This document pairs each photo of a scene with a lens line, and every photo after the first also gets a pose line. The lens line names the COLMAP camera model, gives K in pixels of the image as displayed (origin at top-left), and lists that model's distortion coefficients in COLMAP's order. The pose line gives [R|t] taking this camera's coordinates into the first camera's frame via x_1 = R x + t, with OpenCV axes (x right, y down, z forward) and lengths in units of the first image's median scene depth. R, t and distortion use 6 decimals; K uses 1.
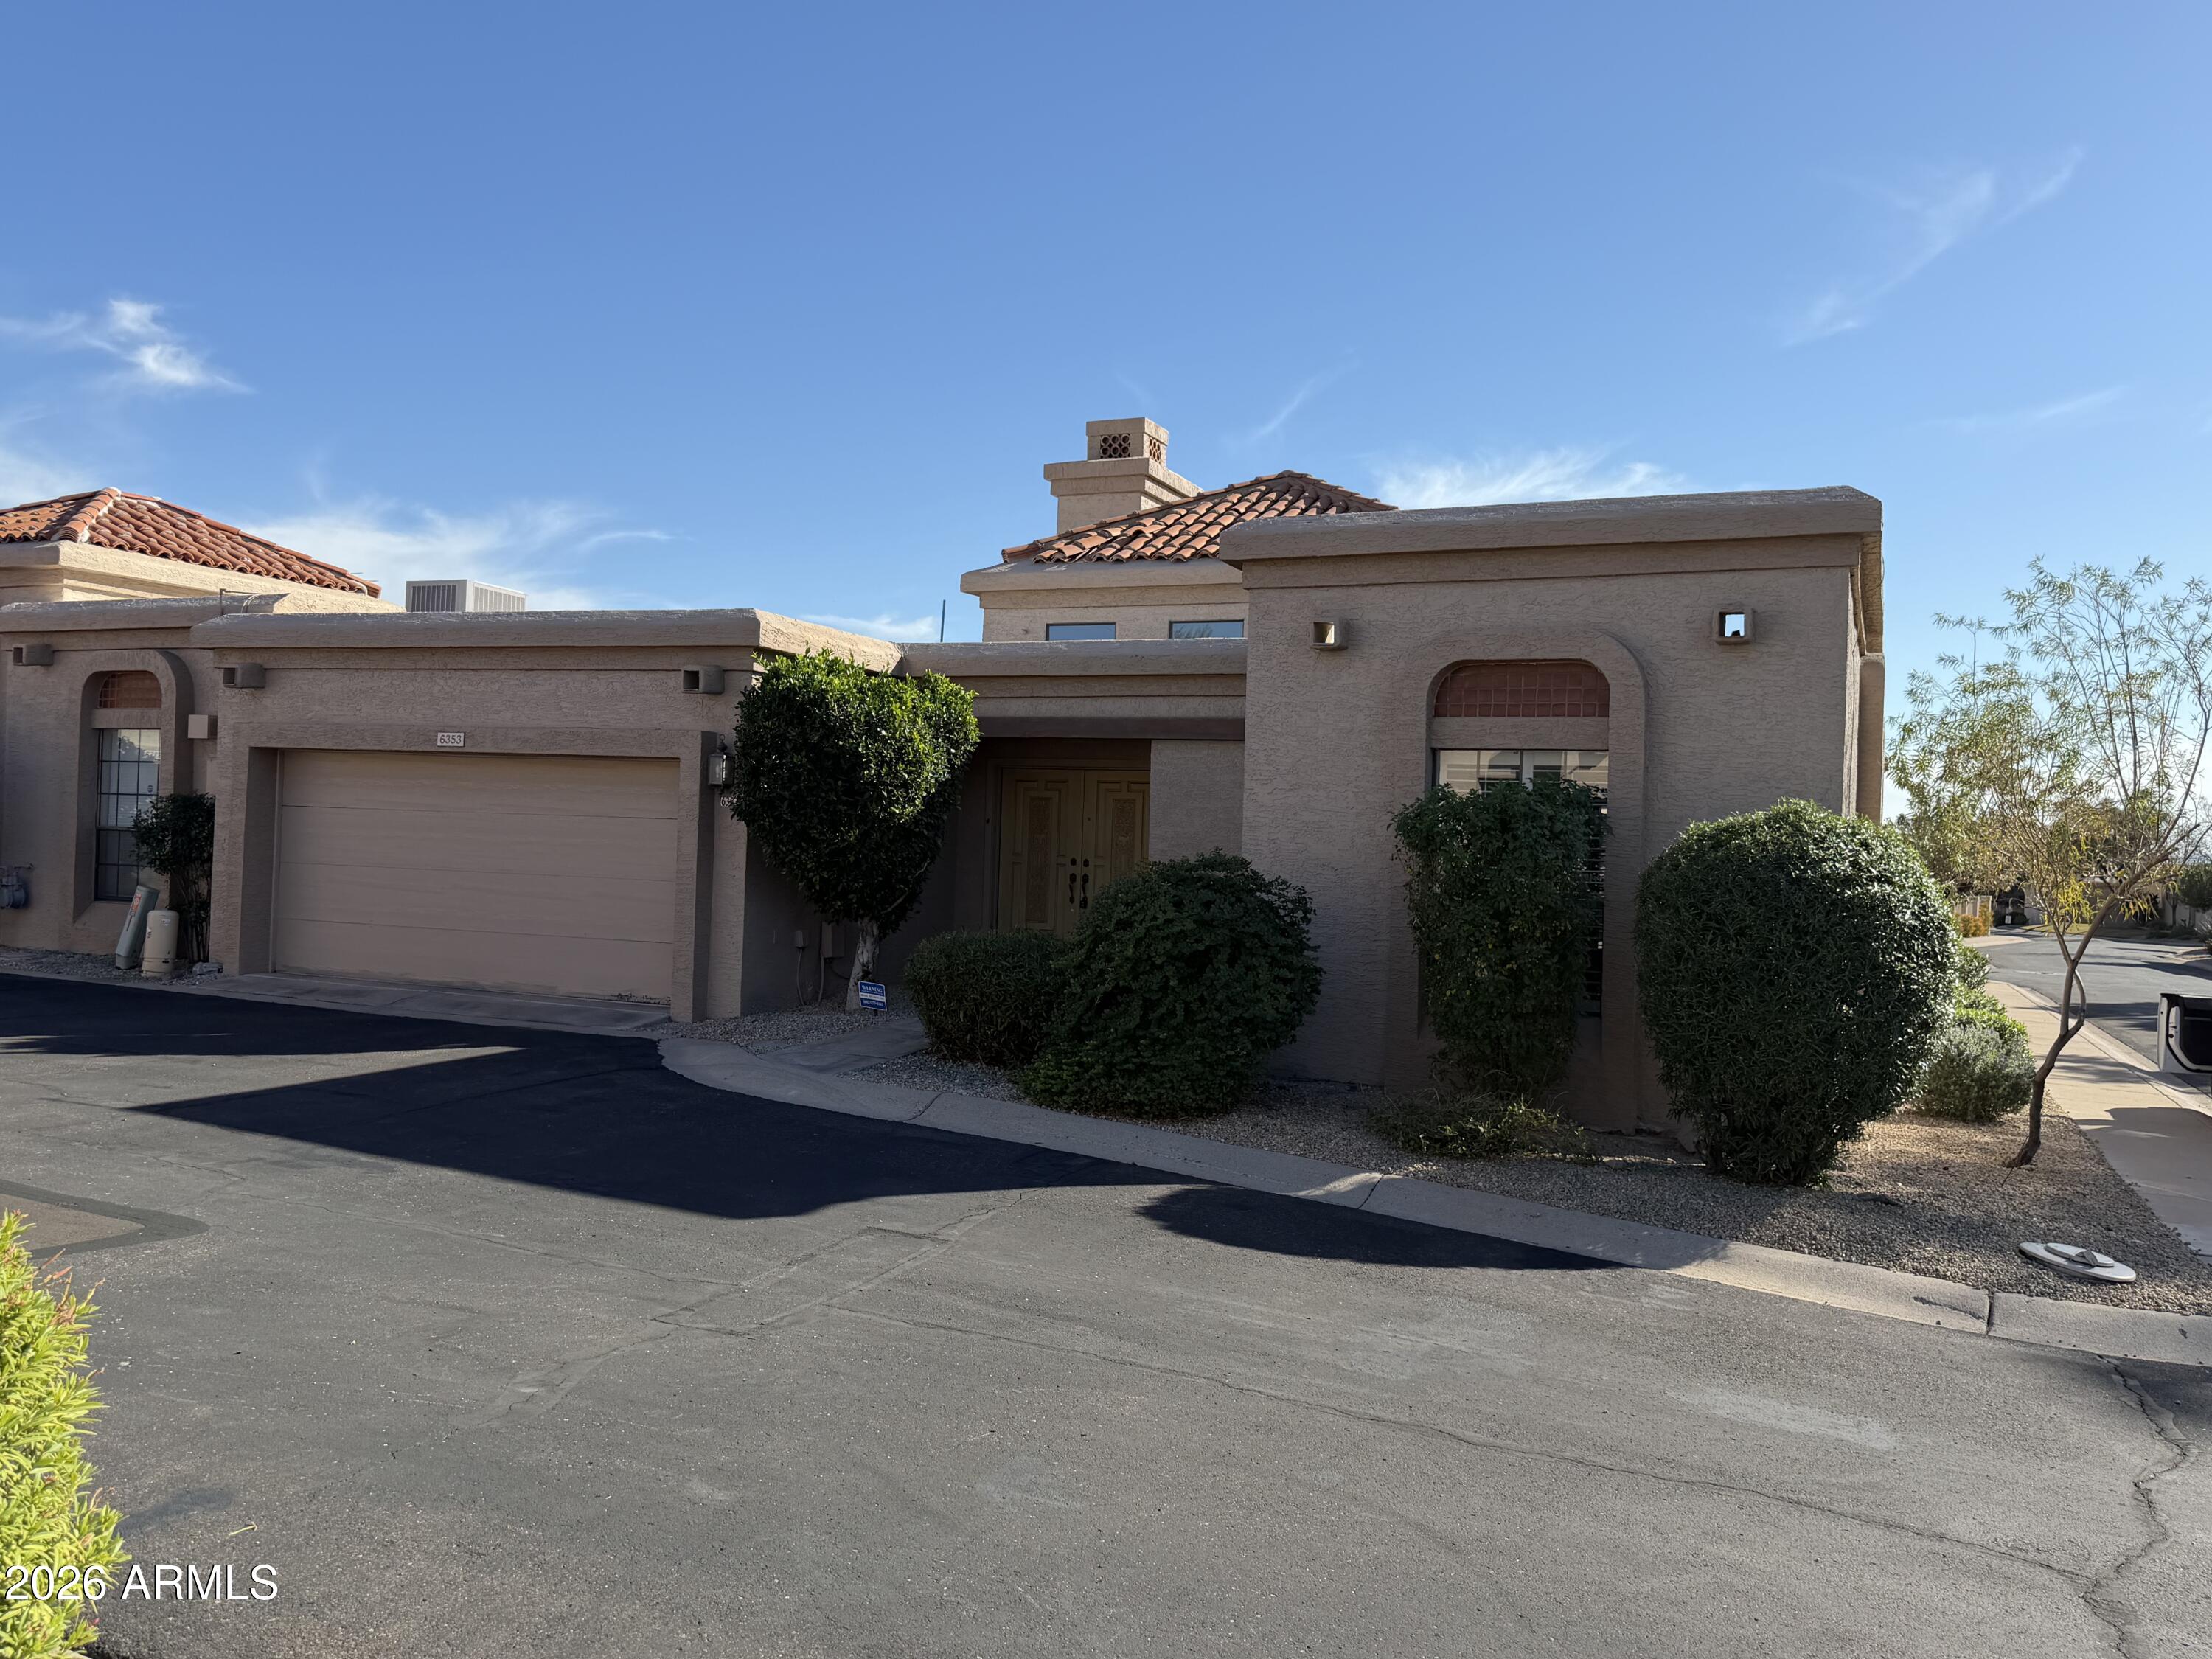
lens RADIAL K [[1739.4, 0, 1106.0], [0, 1739.4, 829.5], [0, 0, 1]] dist [0.163450, -0.320500]
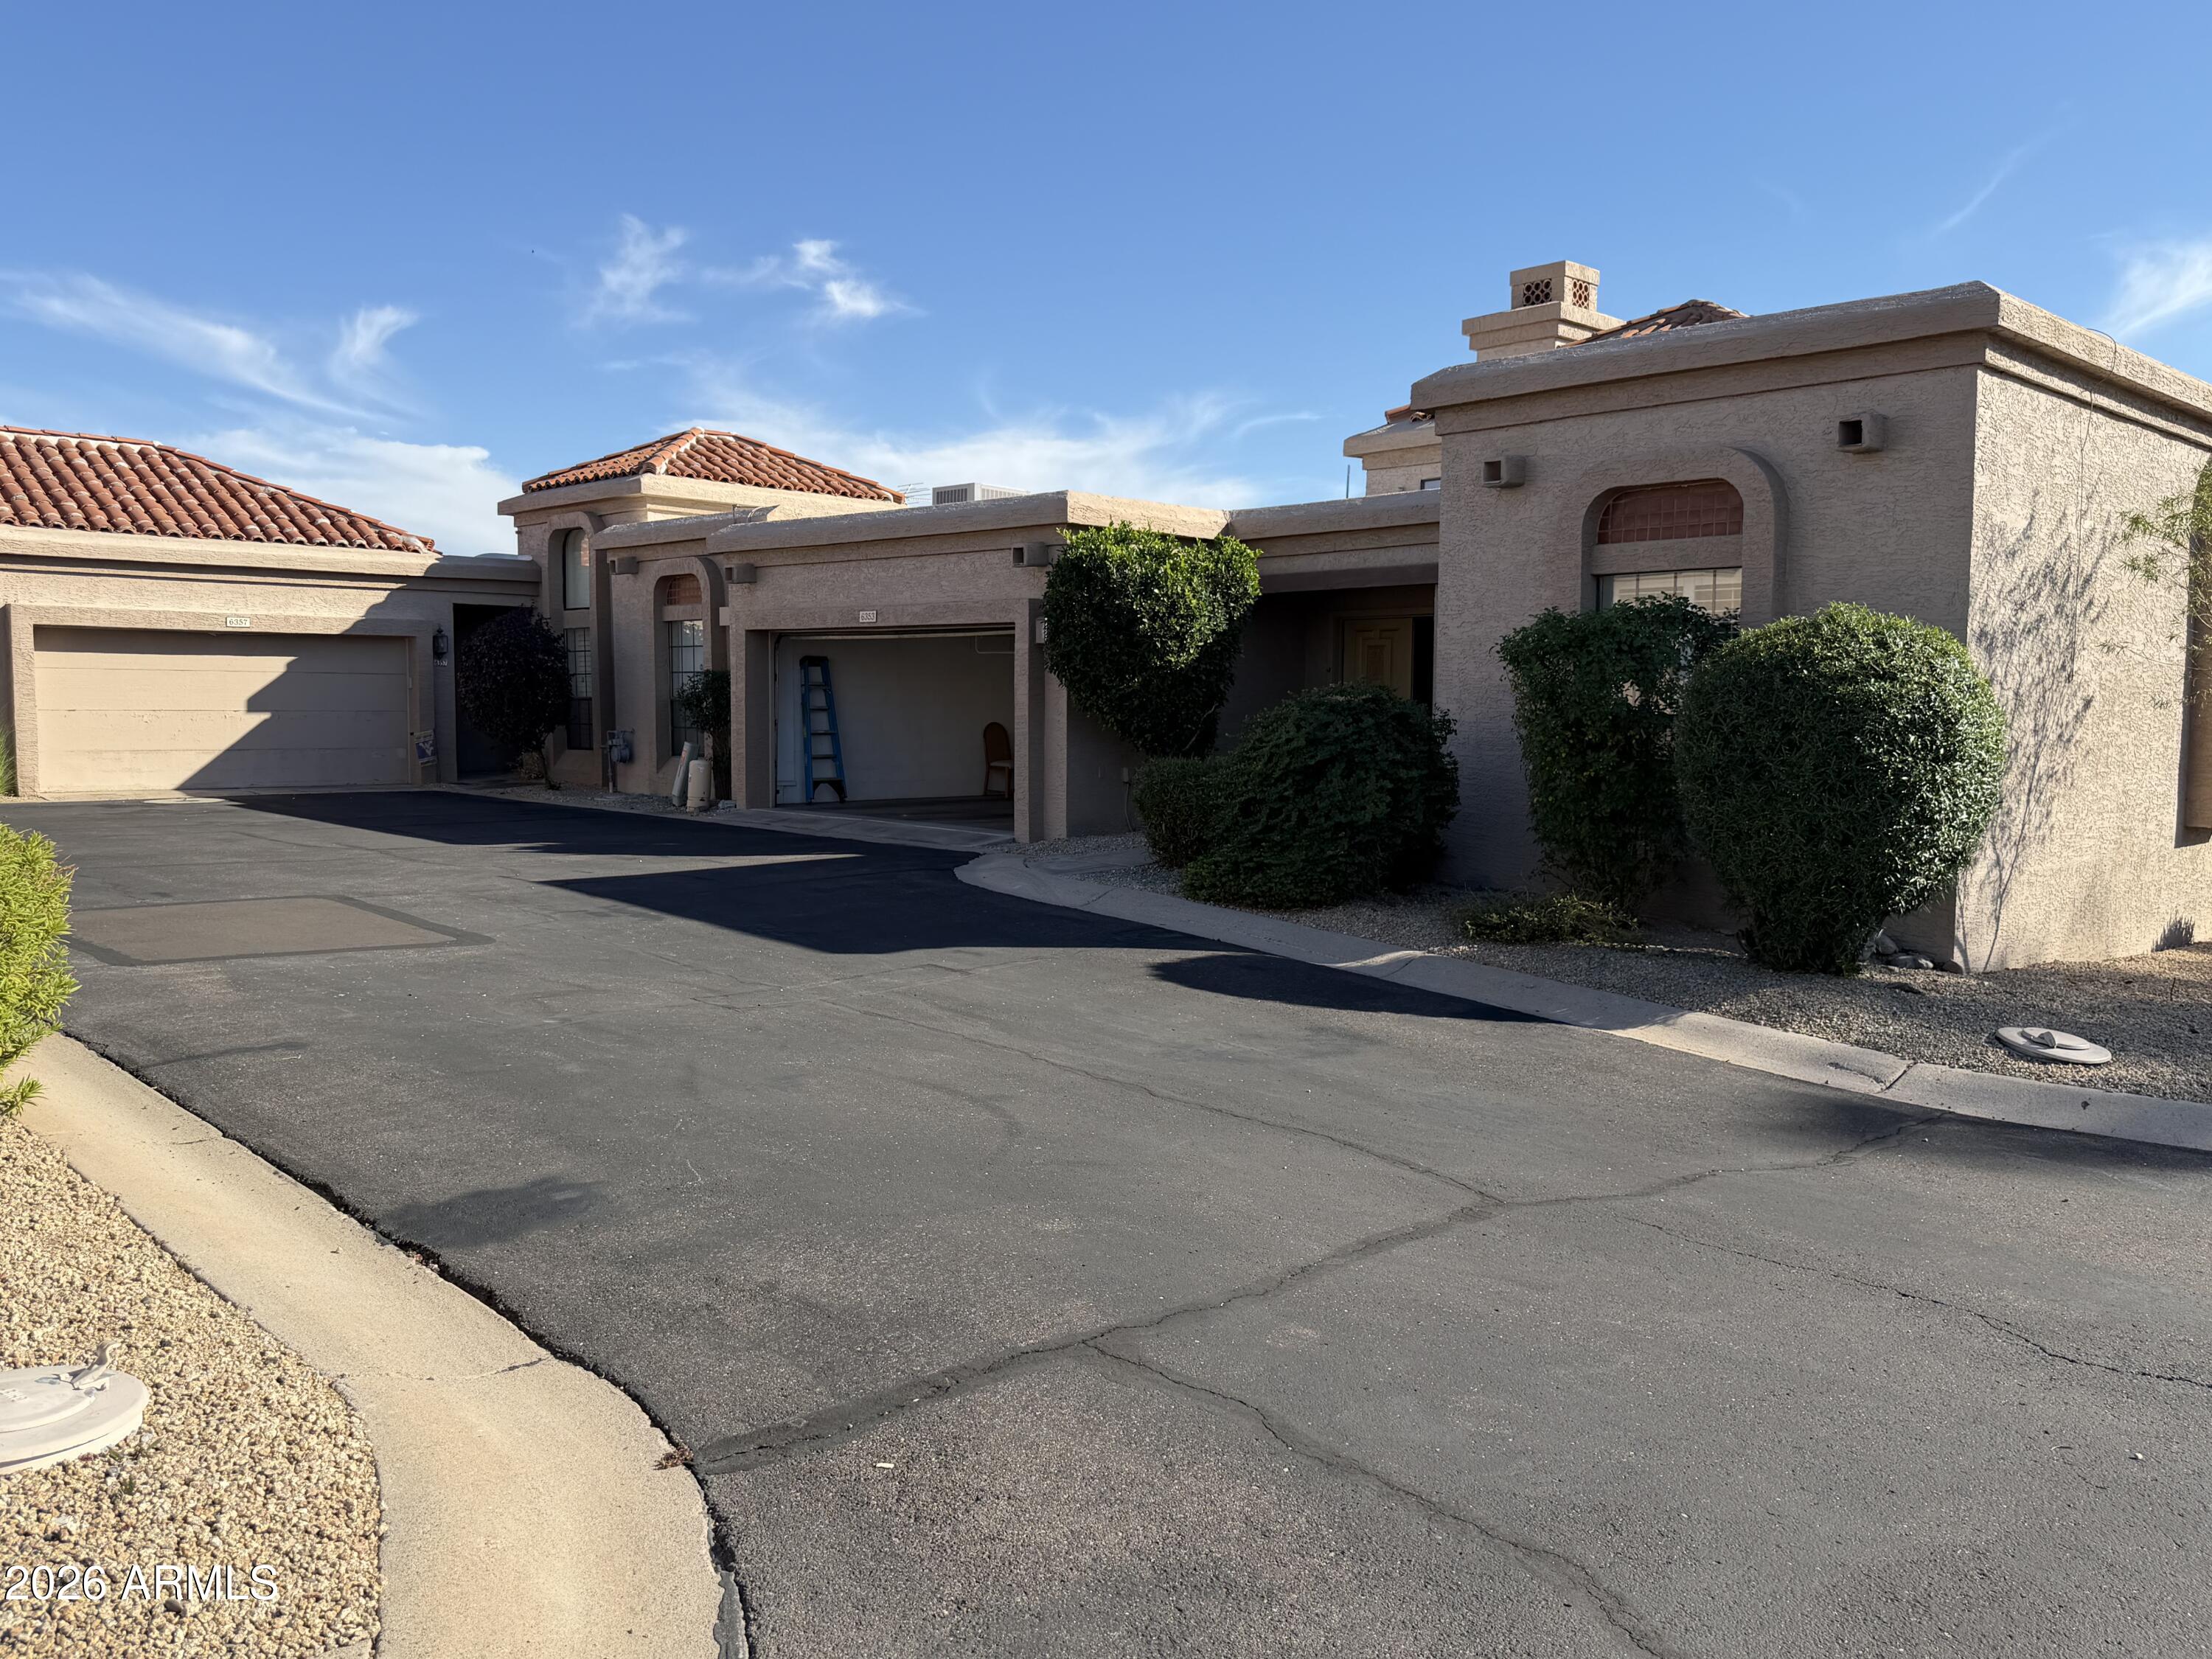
lens RADIAL K [[1739.4, 0, 1106.0], [0, 1739.4, 829.5], [0, 0, 1]] dist [0.163450, -0.320500]
pose [[0.925818, -0.000531, -0.377970, 0.254800], [0.027112, 0.997516, 0.065008, 0.023624], [0.376997, -0.070433, 0.923533, -0.079094]]
